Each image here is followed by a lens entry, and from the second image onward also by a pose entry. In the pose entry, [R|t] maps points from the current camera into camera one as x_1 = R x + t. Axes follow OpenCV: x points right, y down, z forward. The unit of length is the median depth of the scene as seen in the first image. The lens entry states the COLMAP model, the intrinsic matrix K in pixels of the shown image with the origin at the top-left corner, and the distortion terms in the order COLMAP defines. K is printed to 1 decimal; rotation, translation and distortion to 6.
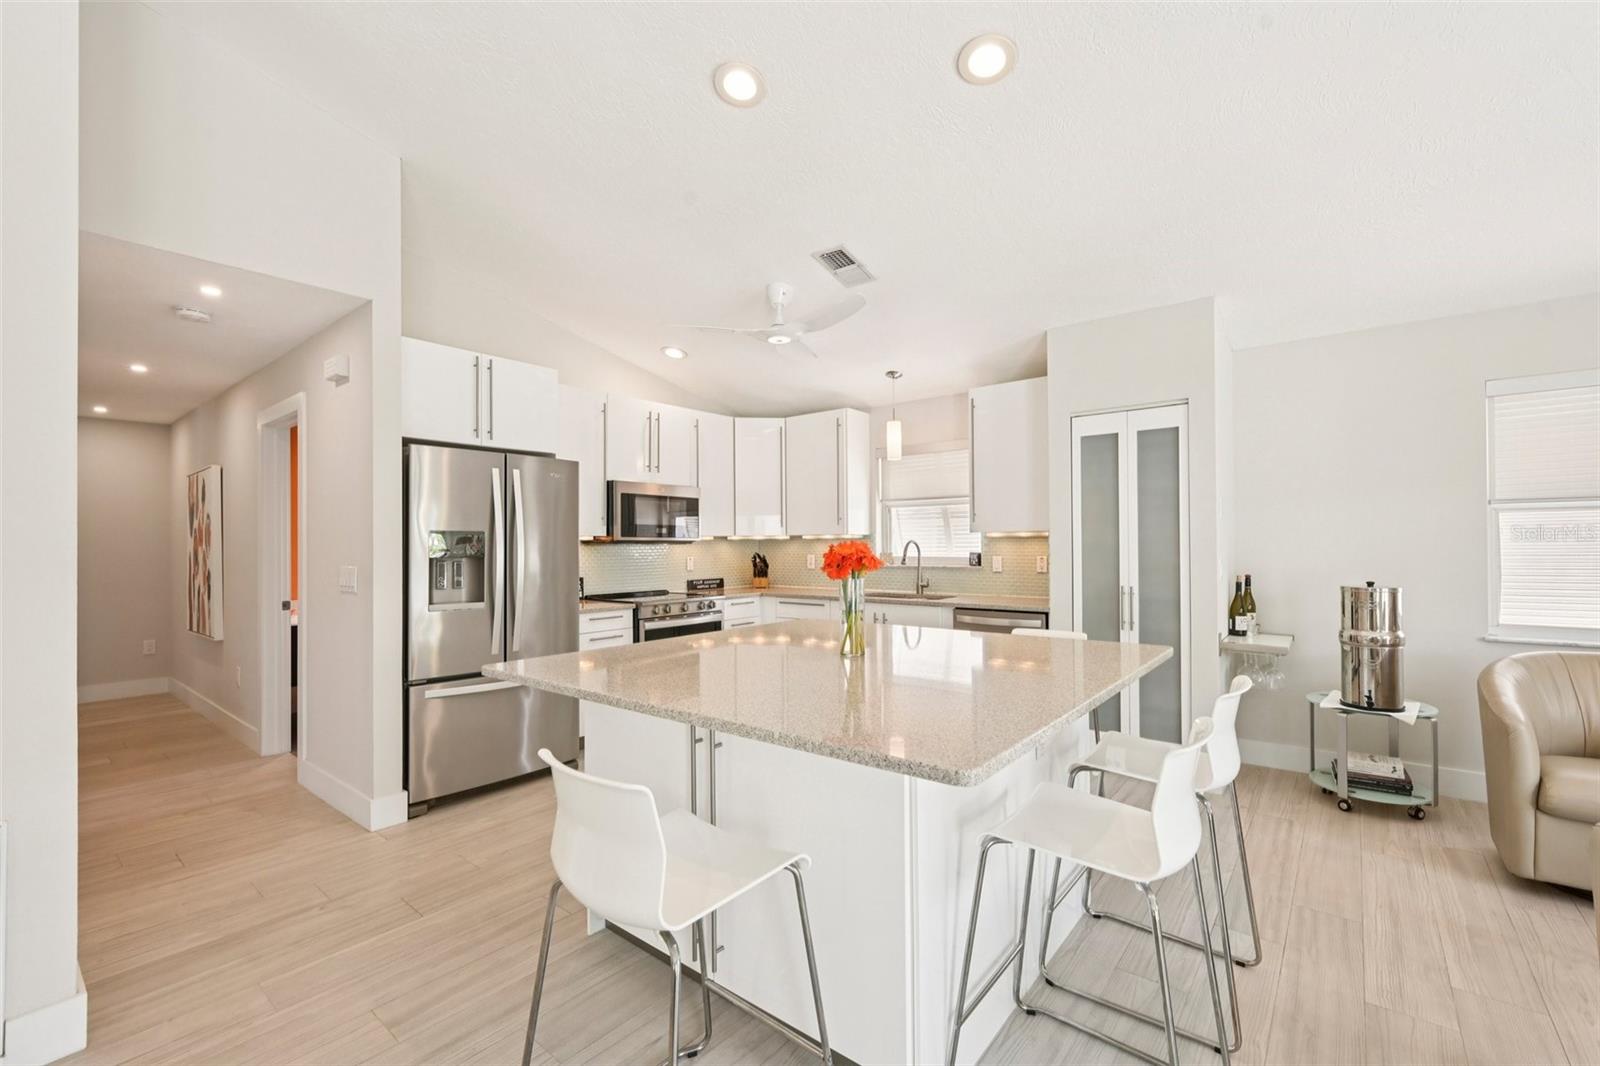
lens RADIAL K [[680.5, 0, 805.7], [0, 680.5, 539.9], [0, 0, 1]] dist [-0.001302, -0.000074]
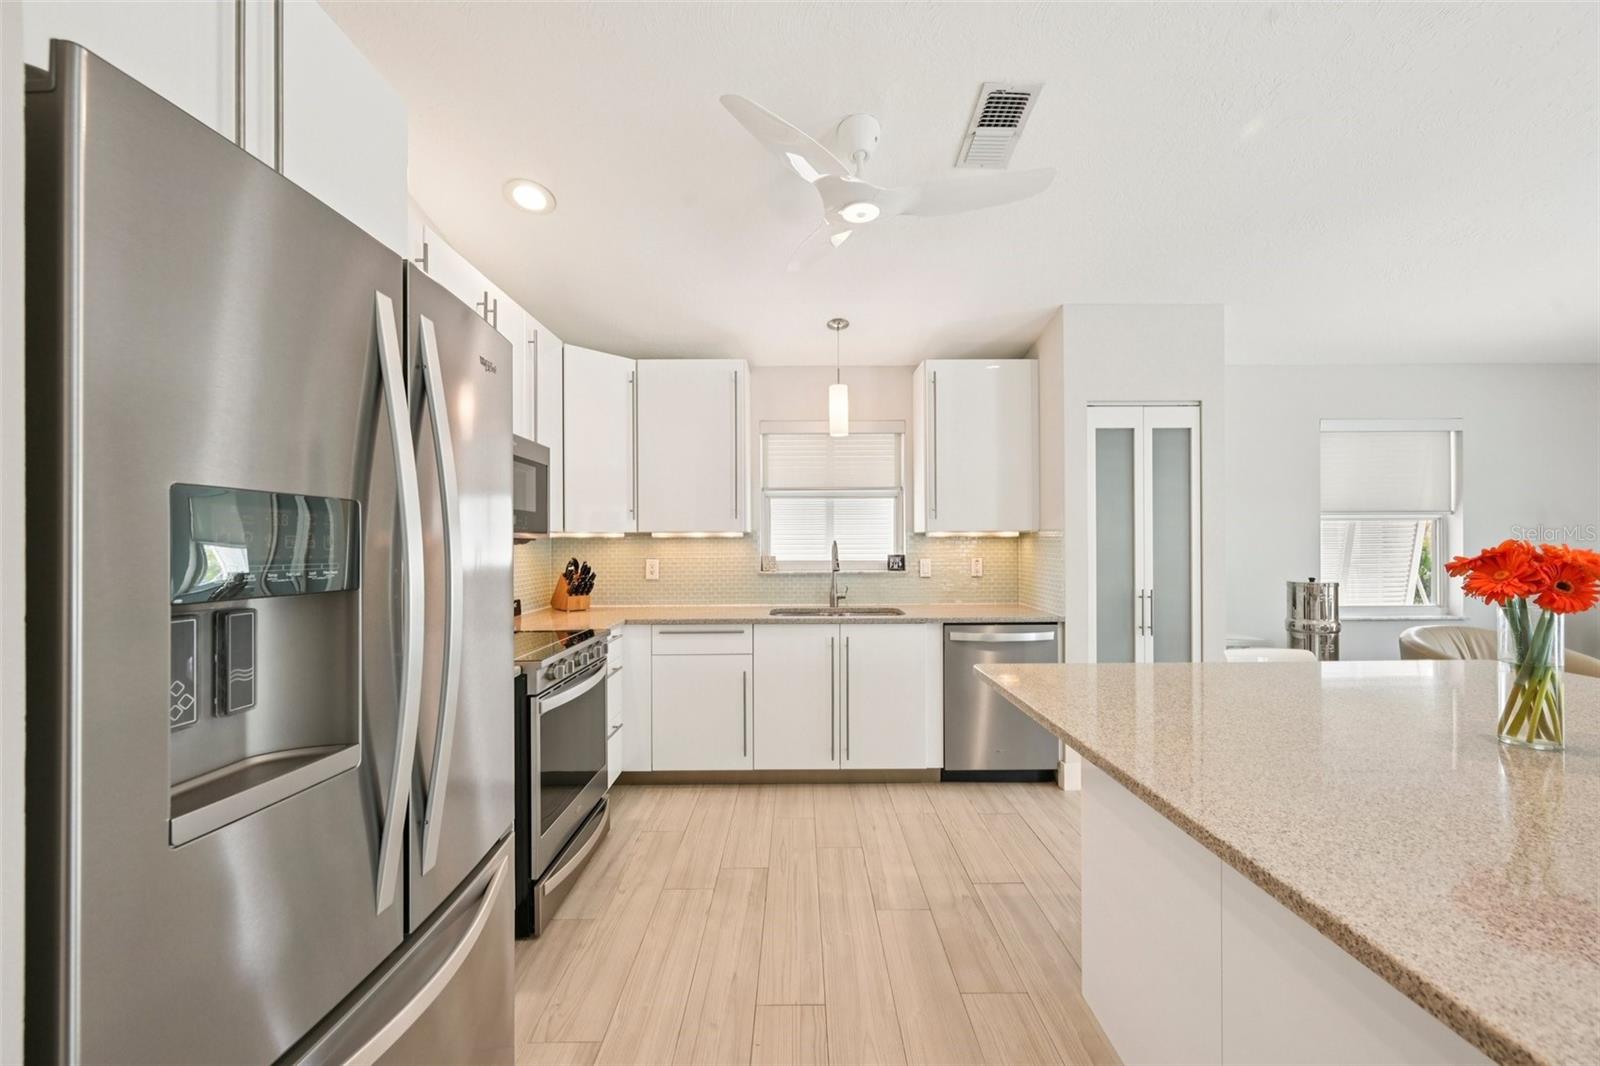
lens RADIAL K [[630.0, 0, 803.4], [0, 630.0, 540.4], [0, 0, 1]] dist [-0.001207, 0.000404]
pose [[0.772170, 0.005429, 0.635393, -0.392071], [-0.005249, 0.999984, -0.002165, 0.003129], [-0.635394, -0.001664, 0.772186, 0.530774]]
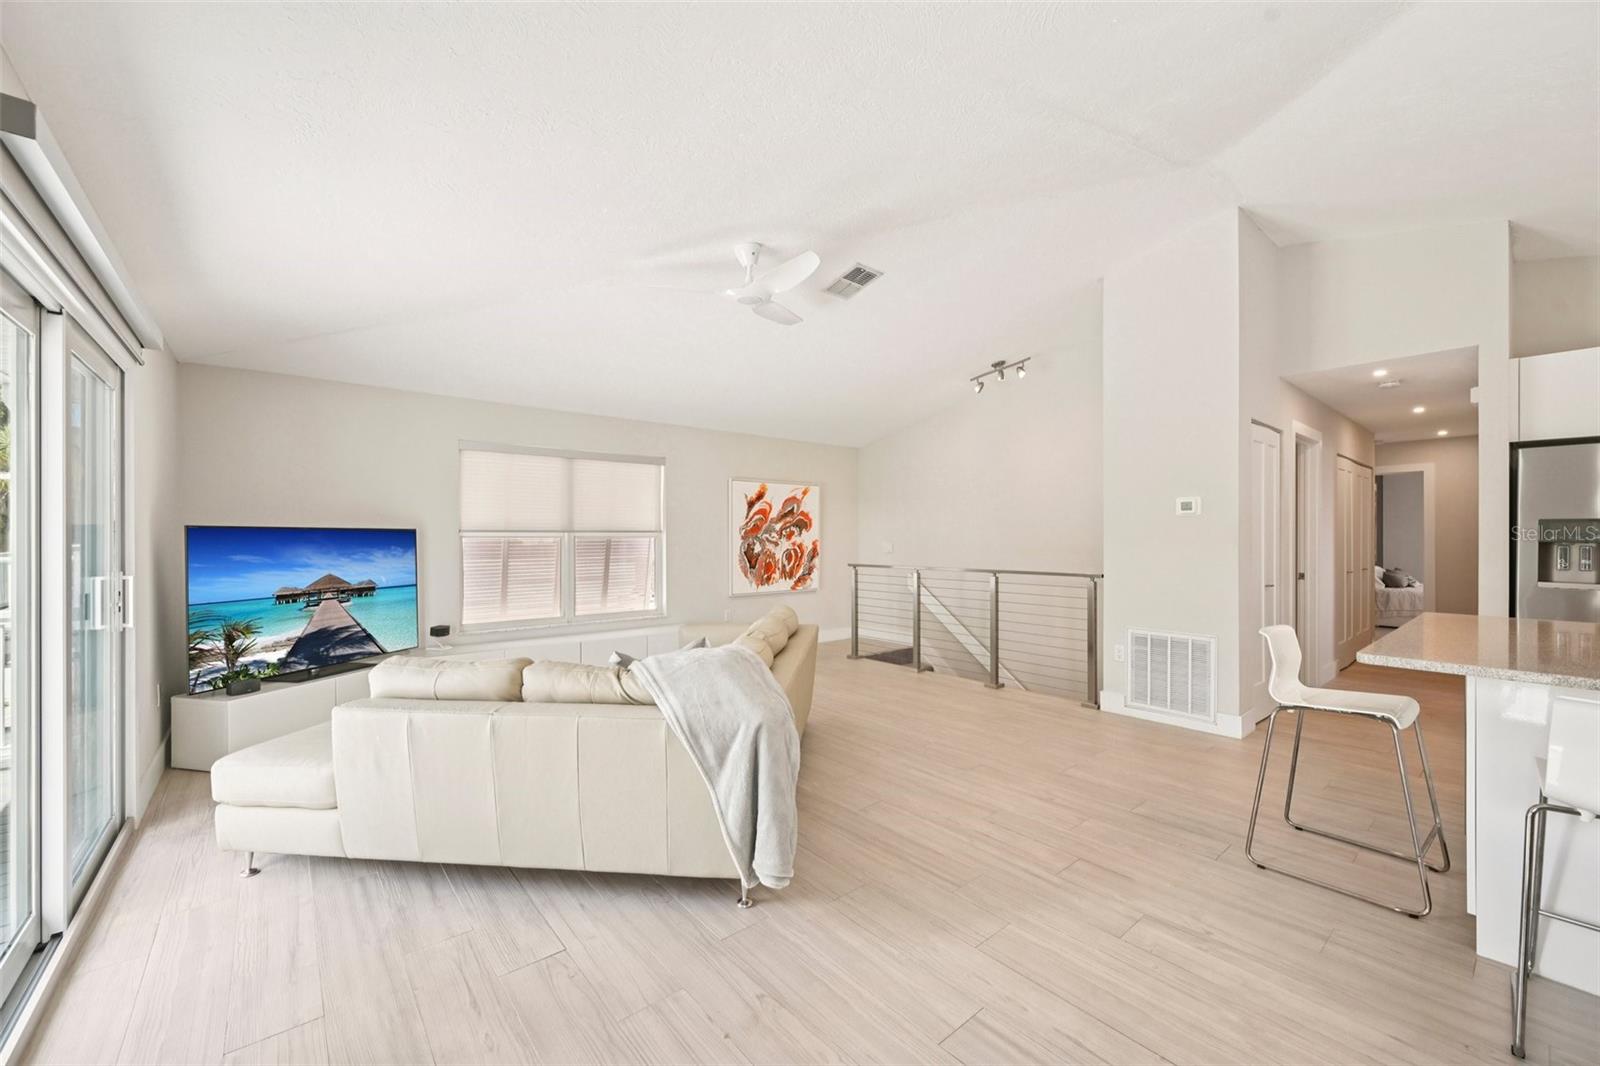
lens RADIAL K [[630.0, 0, 803.4], [0, 630.0, 540.4], [0, 0, 1]] dist [-0.001207, 0.000404]
pose [[-0.190608, 0.013052, -0.981580, 0.574137], [0.006824, 0.999905, 0.011971, 0.001212], [0.981643, -0.004417, -0.190679, -0.037574]]
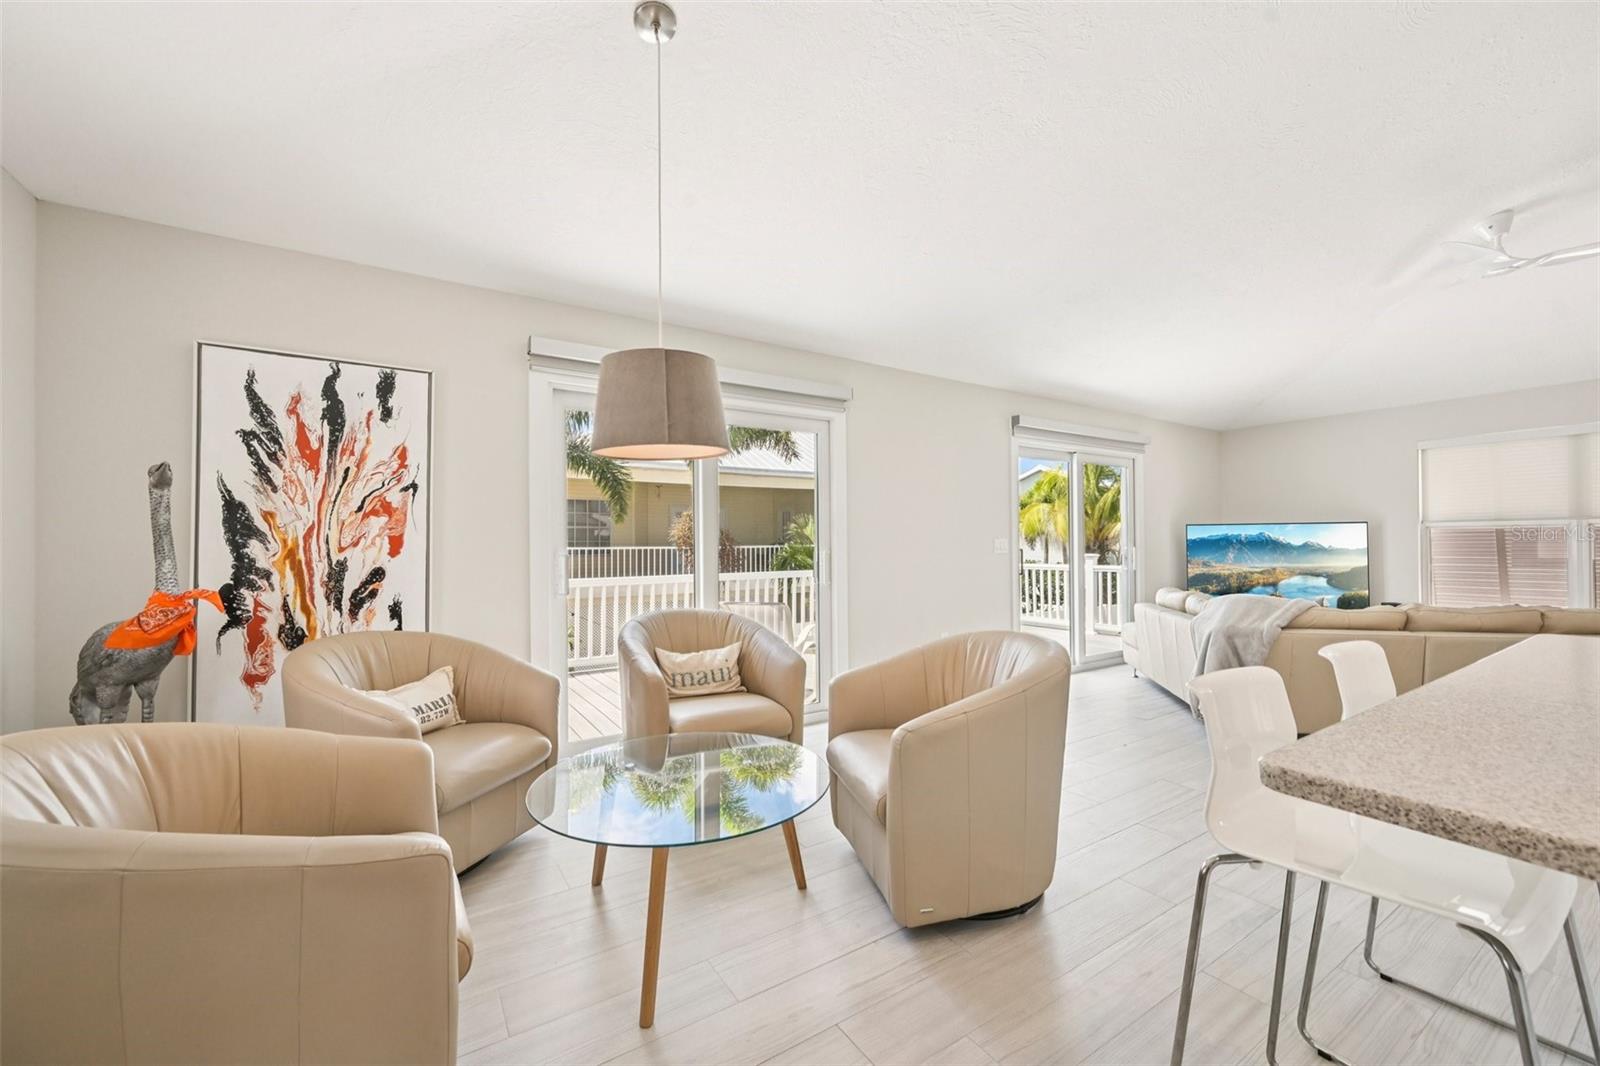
lens RADIAL K [[638.4, 0, 805.8], [0, 638.4, 538.4], [0, 0, 1]] dist [-0.002149, 0.000509]
pose [[-0.950333, 0.015415, 0.310852, 0.347346], [0.011051, 0.999814, -0.015795, 0.031487], [-0.311038, -0.011575, -0.950327, 0.754438]]
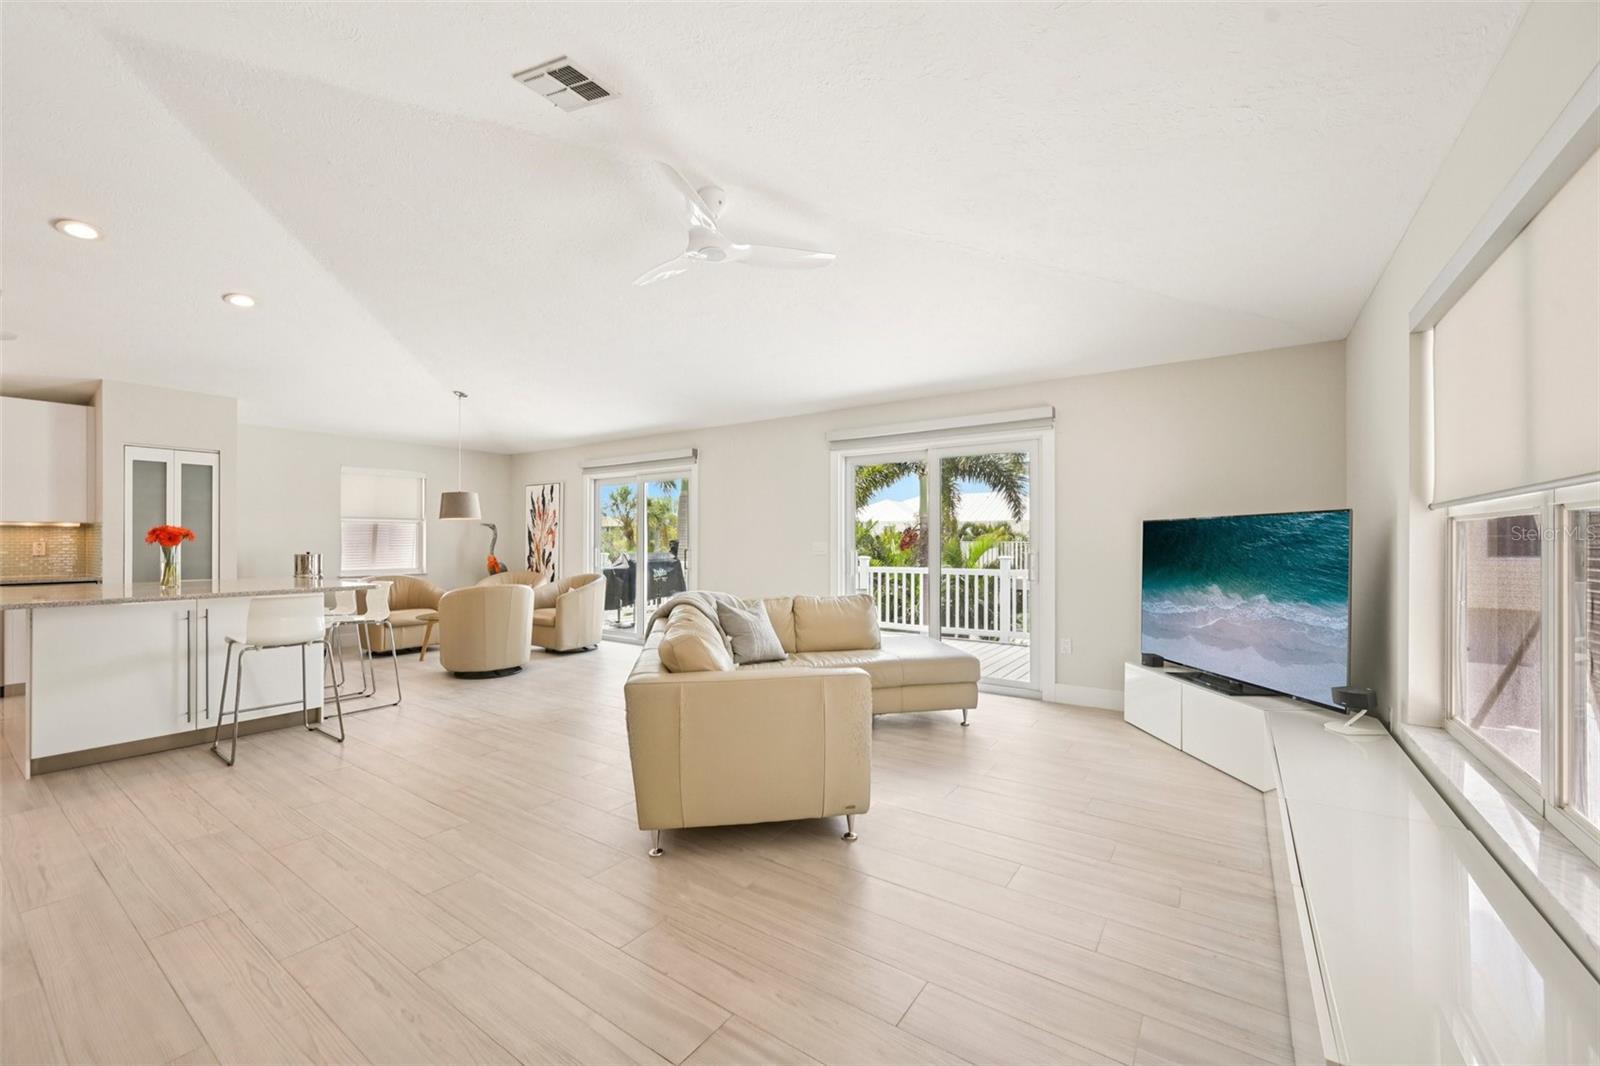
lens RADIAL K [[624.8, 0, 793.1], [0, 624.8, 537.8], [0, 0, 1]] dist [0.000911, 0.000470]
pose [[-0.066803, 0.015088, 0.997652, -0.937024], [-0.003167, 0.999877, -0.015333, 0.030708], [-0.997761, -0.004184, -0.066747, -0.307520]]
